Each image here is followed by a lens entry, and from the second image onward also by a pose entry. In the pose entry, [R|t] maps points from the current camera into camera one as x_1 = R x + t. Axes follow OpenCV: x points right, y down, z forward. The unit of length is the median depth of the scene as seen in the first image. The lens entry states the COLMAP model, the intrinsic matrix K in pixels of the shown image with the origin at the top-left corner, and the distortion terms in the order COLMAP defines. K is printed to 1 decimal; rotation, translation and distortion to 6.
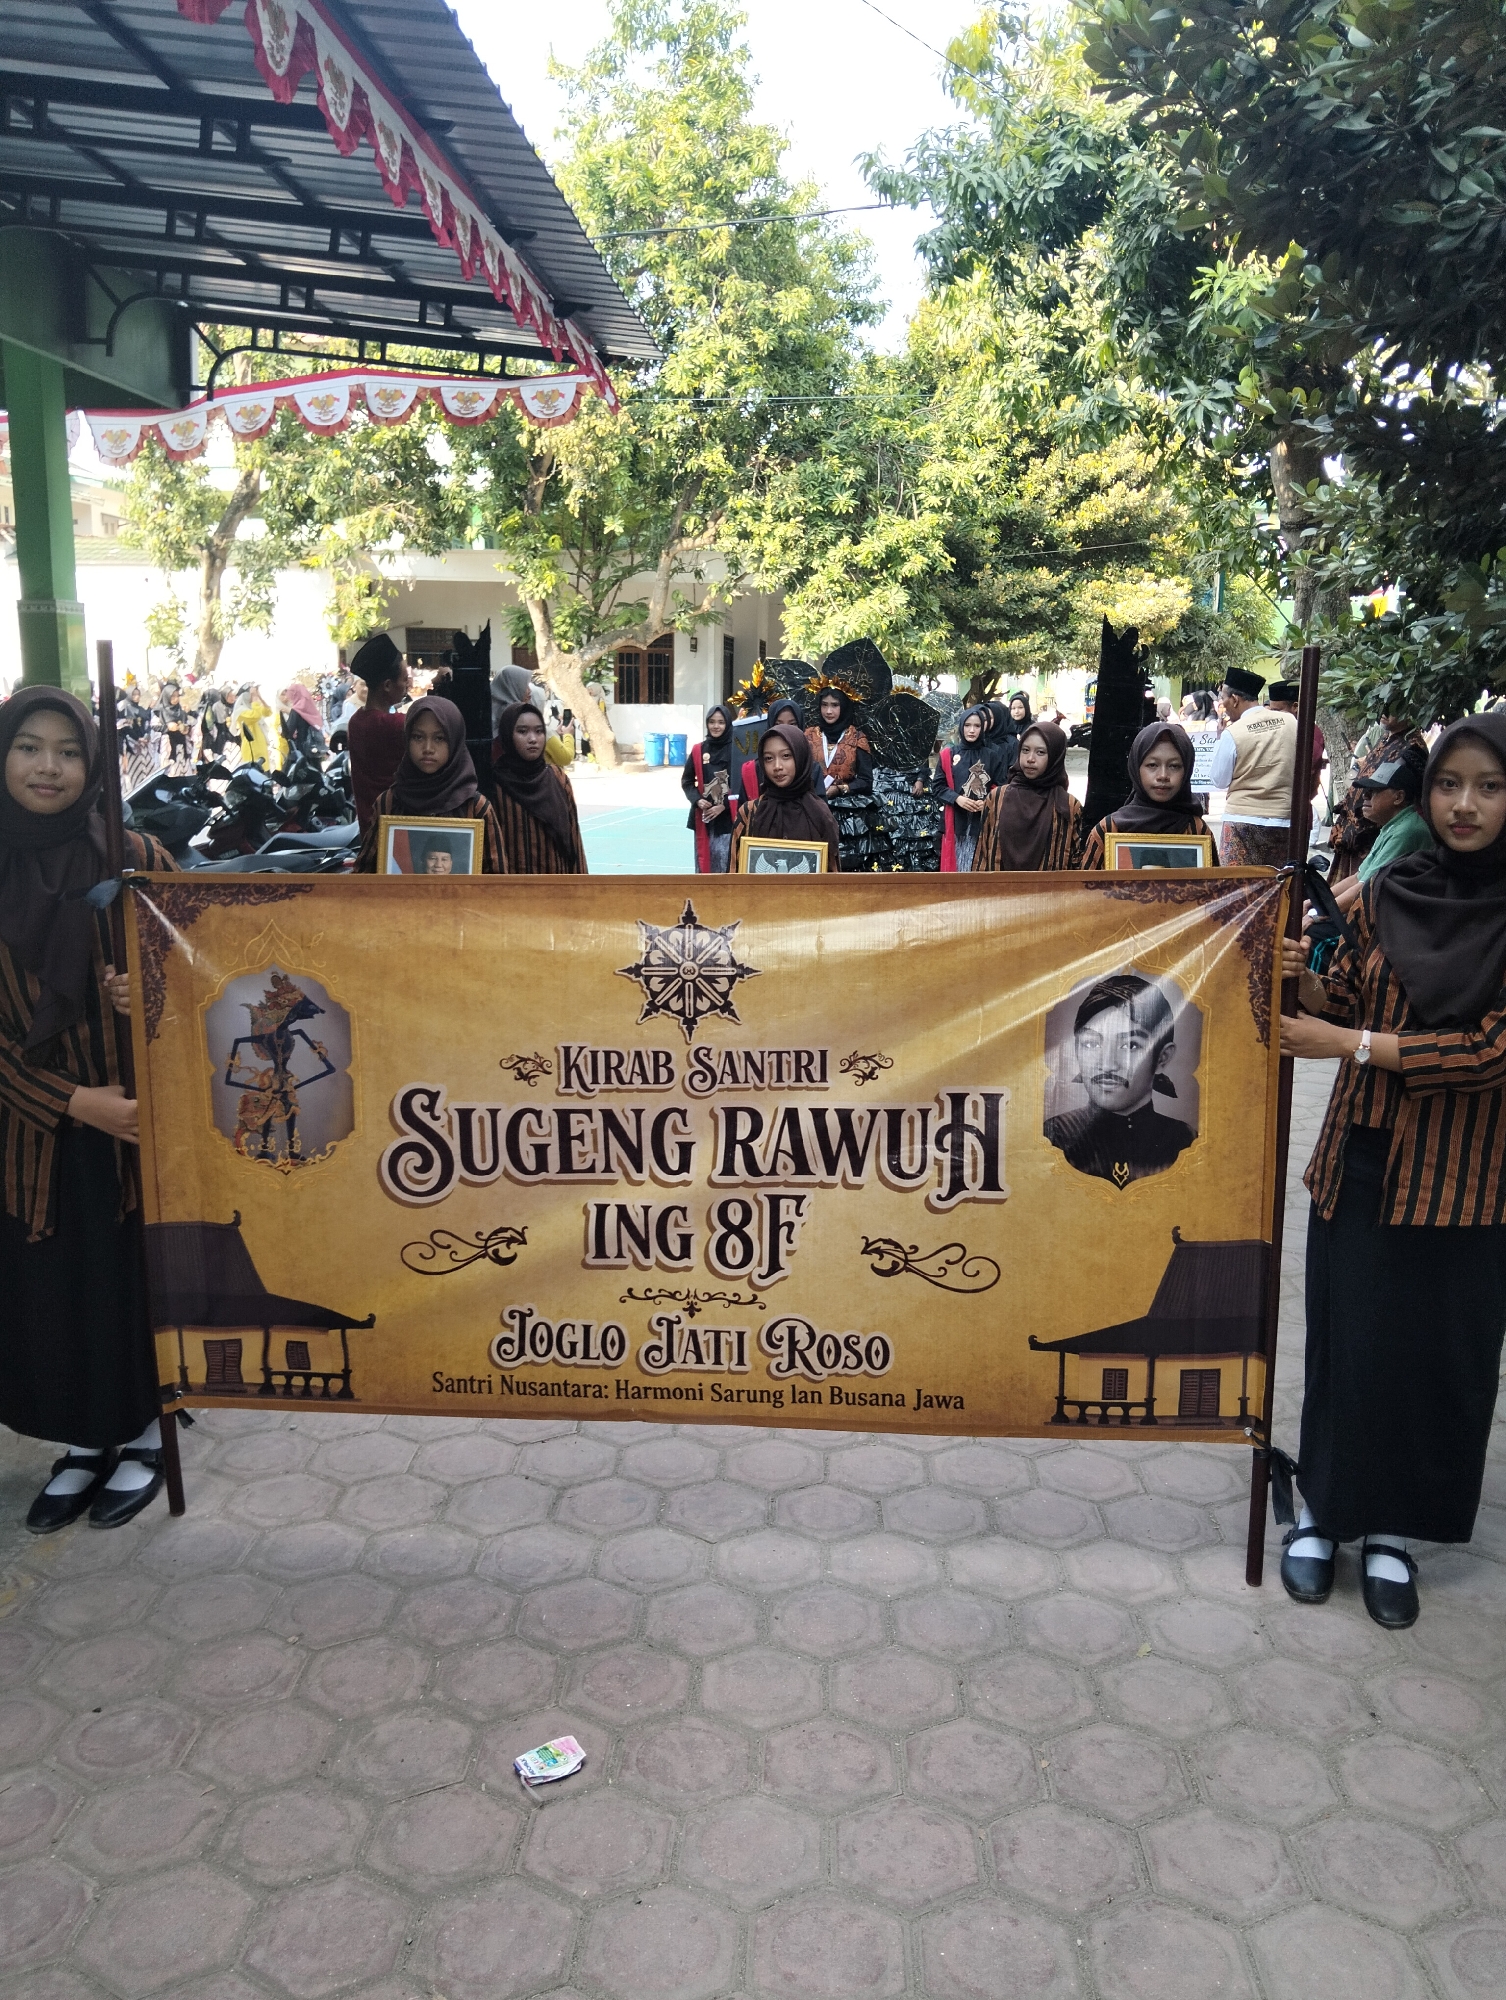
lens RADIAL K [[1552.6, 0, 748.6], [0, 1552.6, 1006.4], [0, 0, 1]] dist [0.084867, -0.222472]
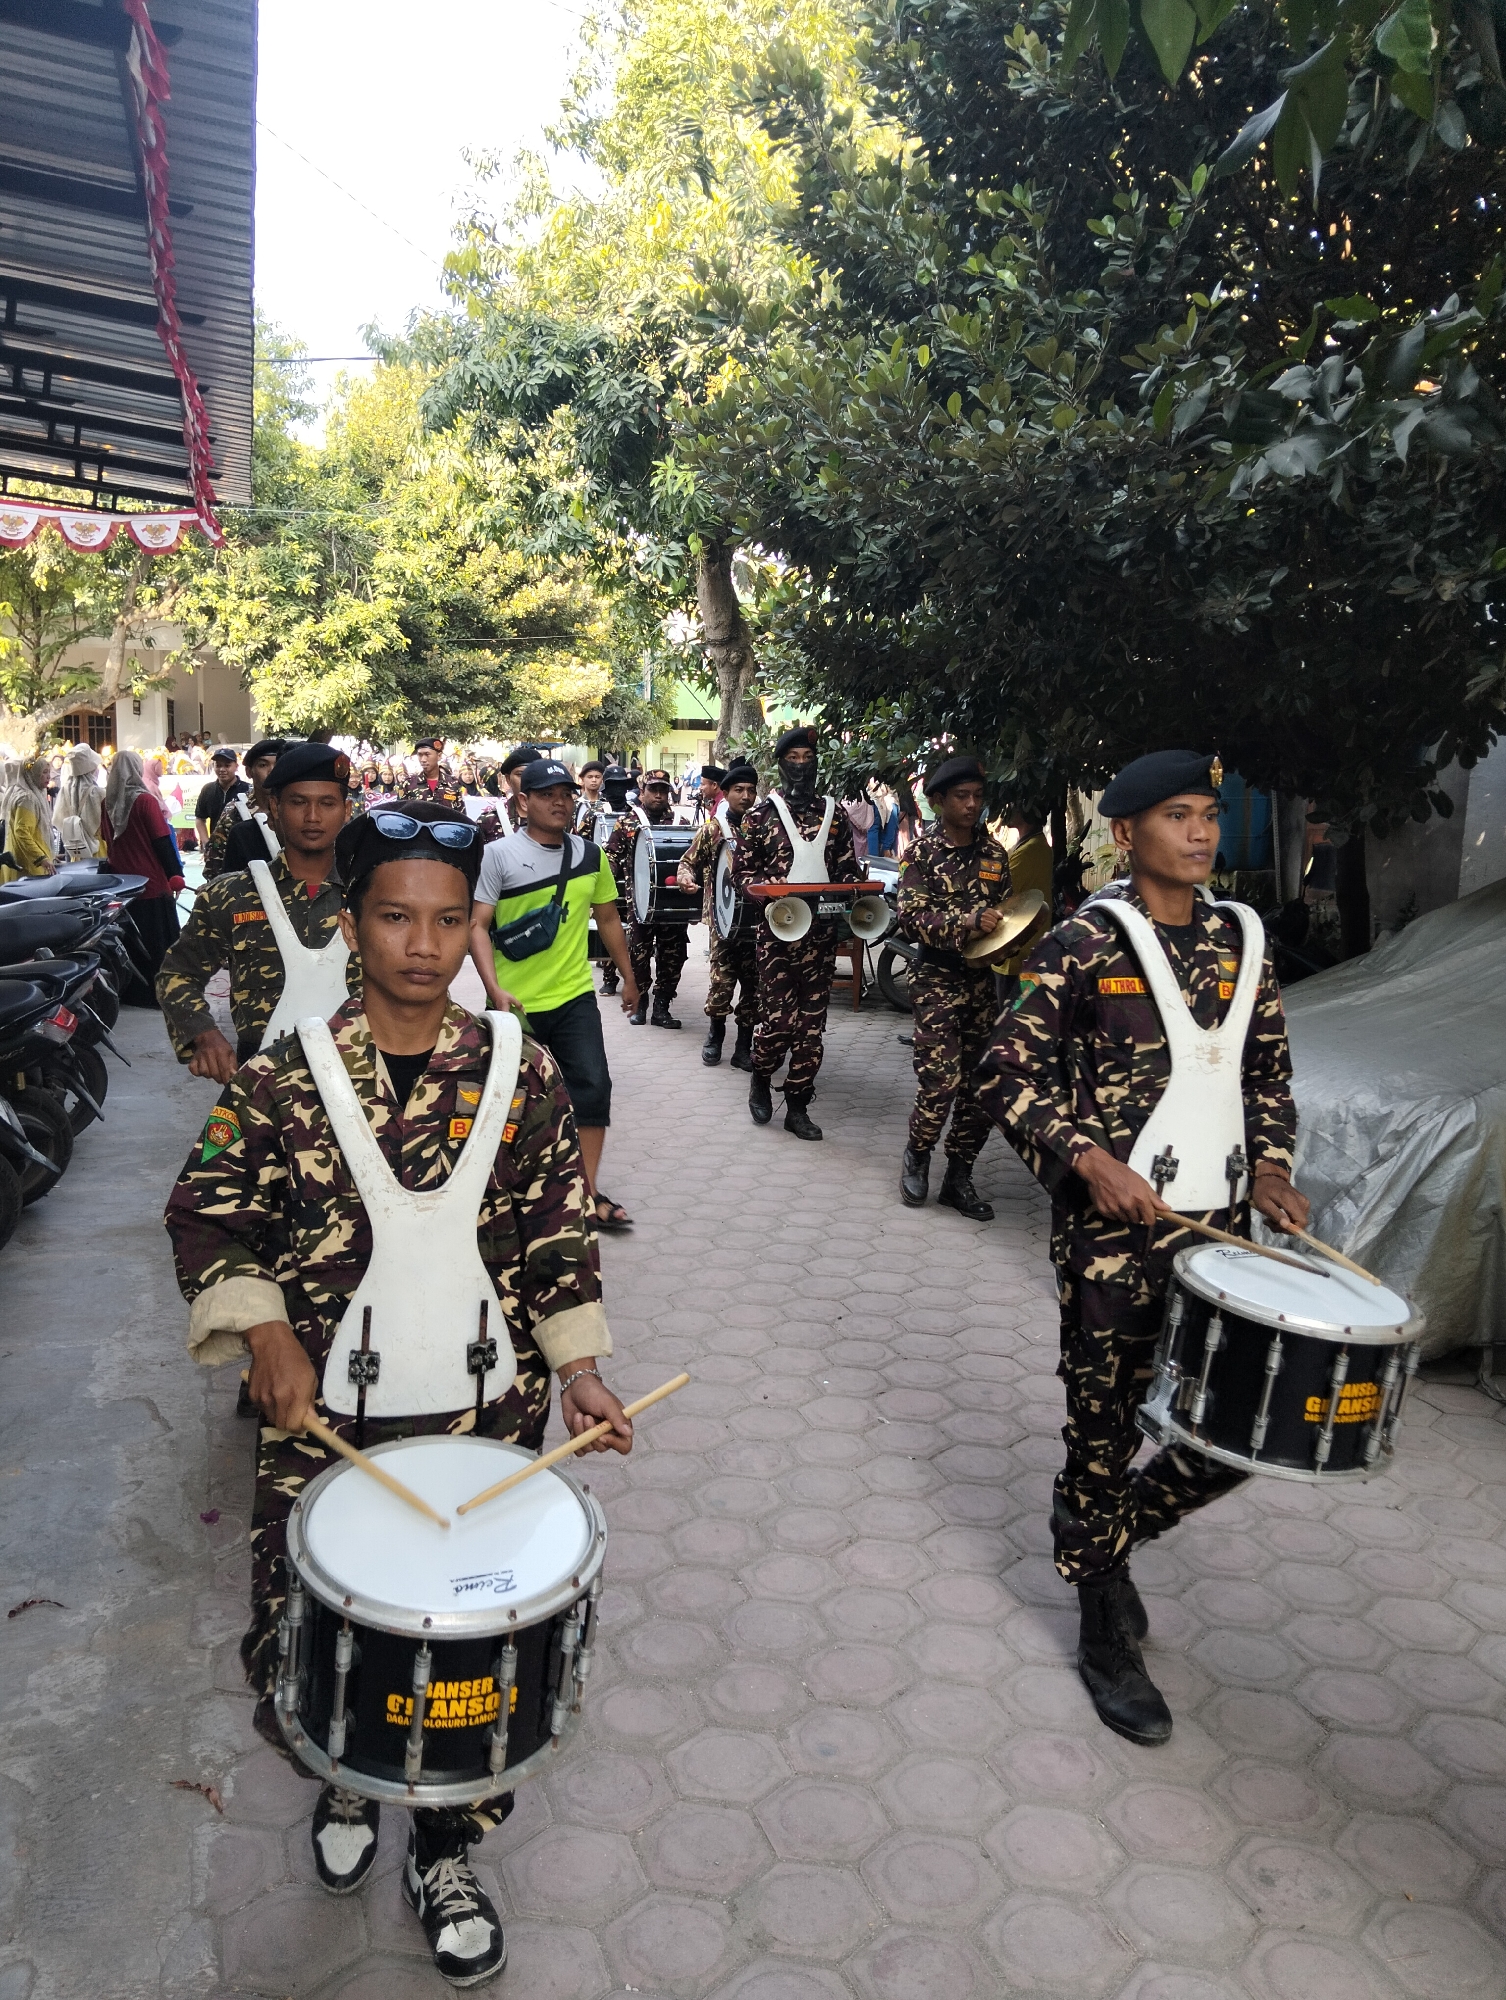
lens RADIAL K [[1561.7, 0, 735.7], [0, 1561.7, 992.8], [0, 0, 1]] dist [0.068933, -0.175580]
pose [[0.933712, -0.046058, 0.355049, -0.058173], [0.062074, 0.997498, -0.033845, 0.014804], [-0.352602, 0.053641, 0.934235, -0.105803]]
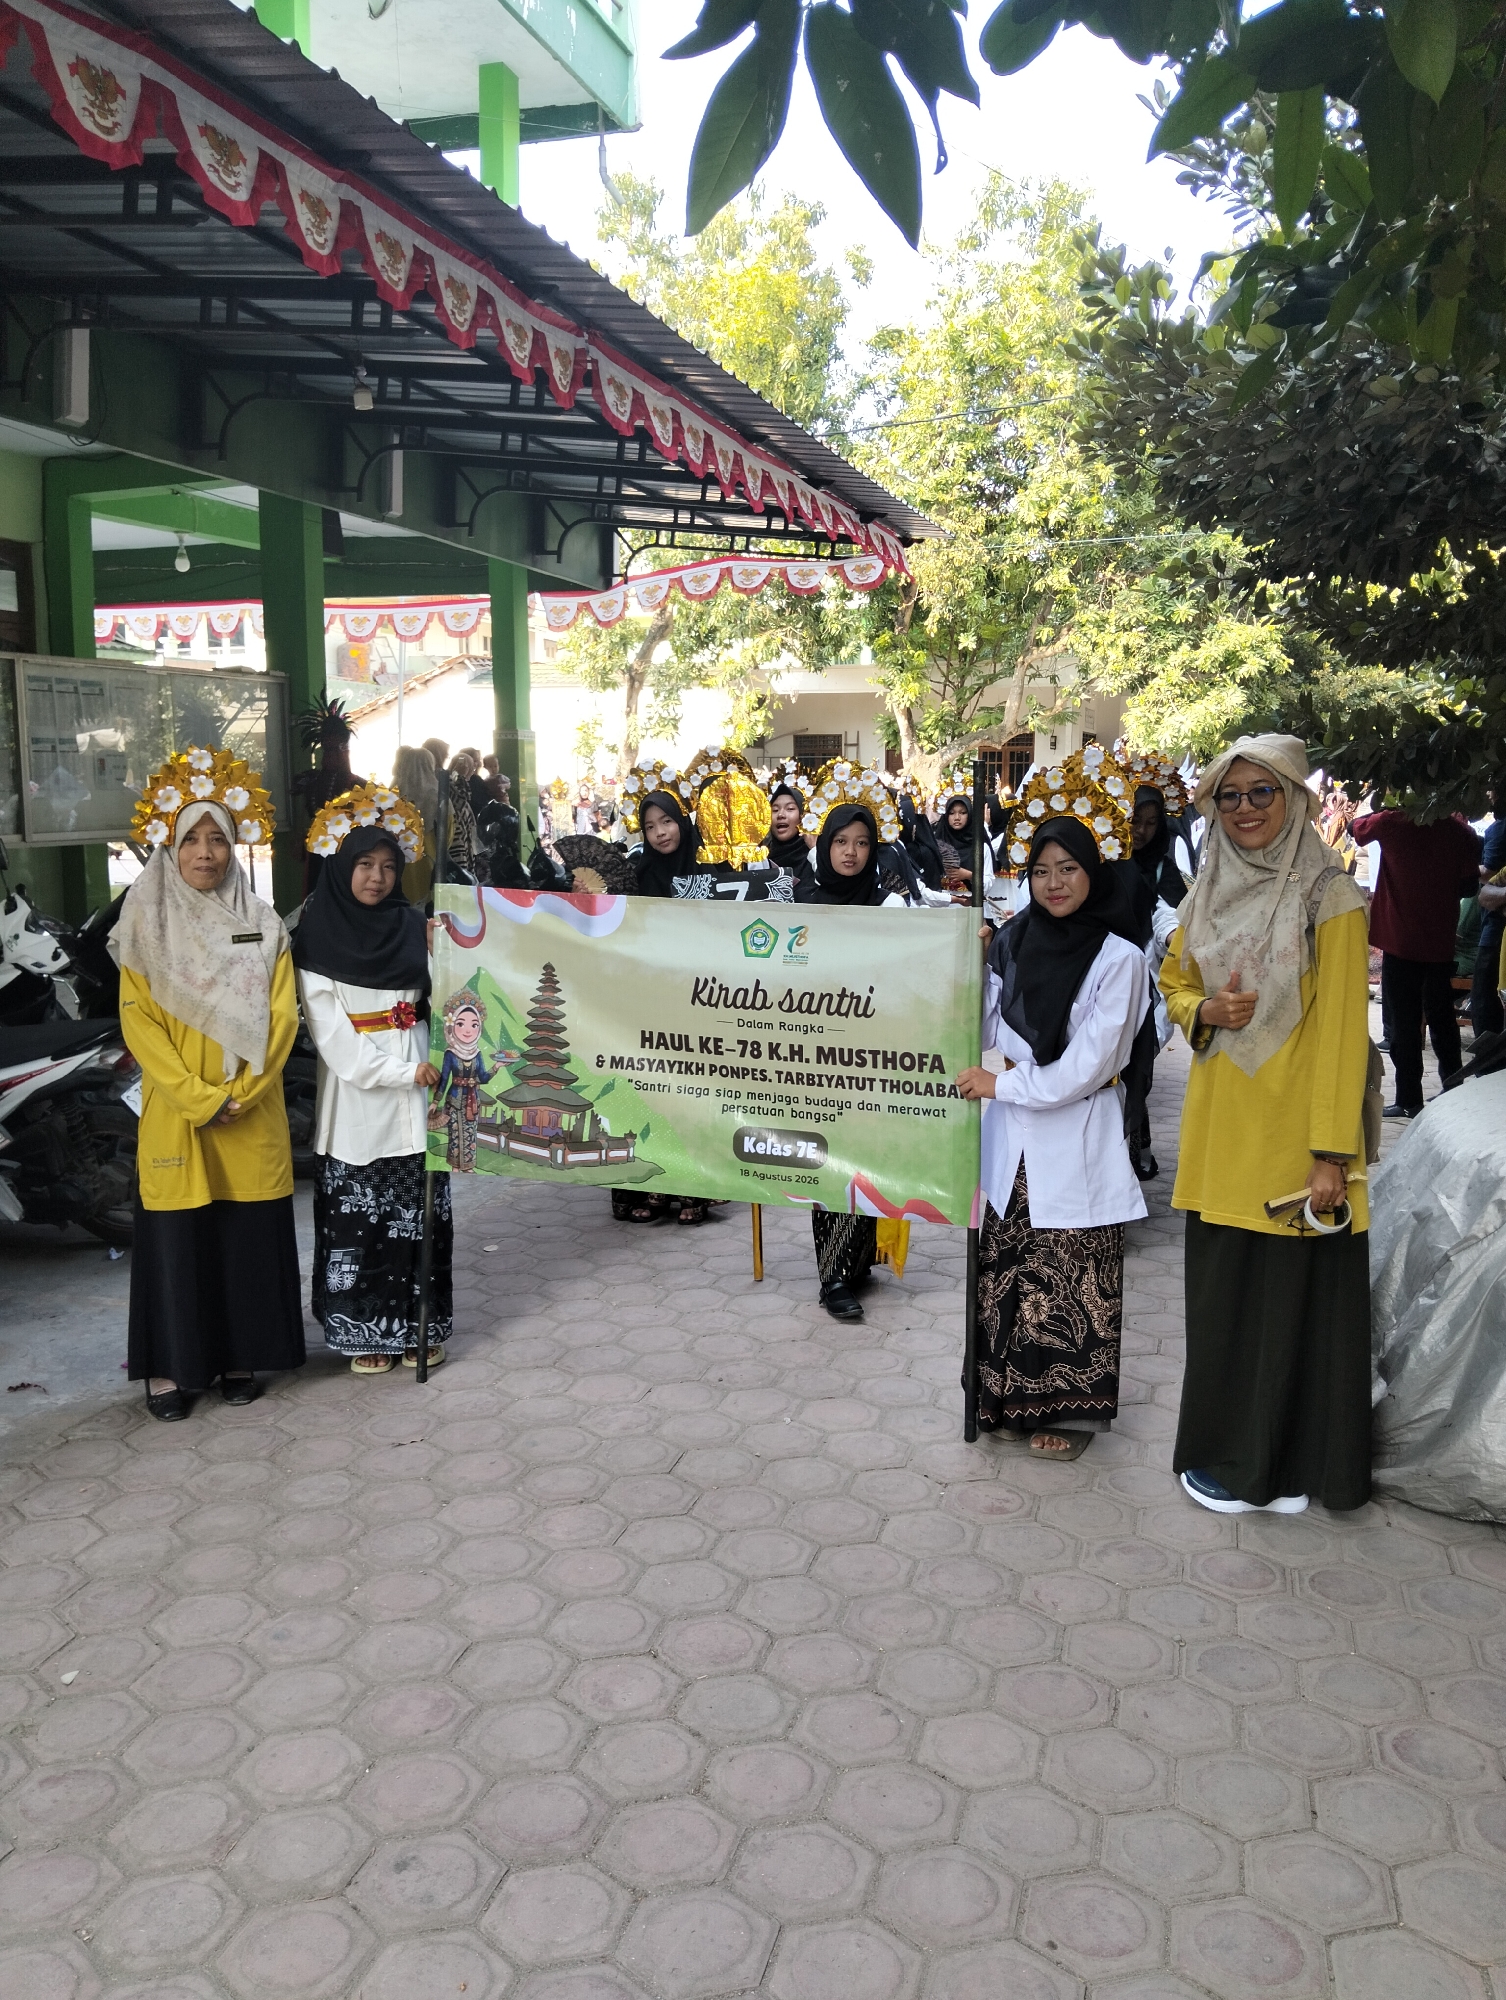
lens RADIAL K [[1565.6, 0, 755.9], [0, 1565.6, 1005.9], [0, 0, 1]] dist [0.071834, -0.215357]
pose [[0.969820, 0.020545, -0.242954, 0.042989], [-0.035343, 0.997765, -0.056706, 0.022313], [0.241246, 0.063582, 0.968379, -0.110819]]
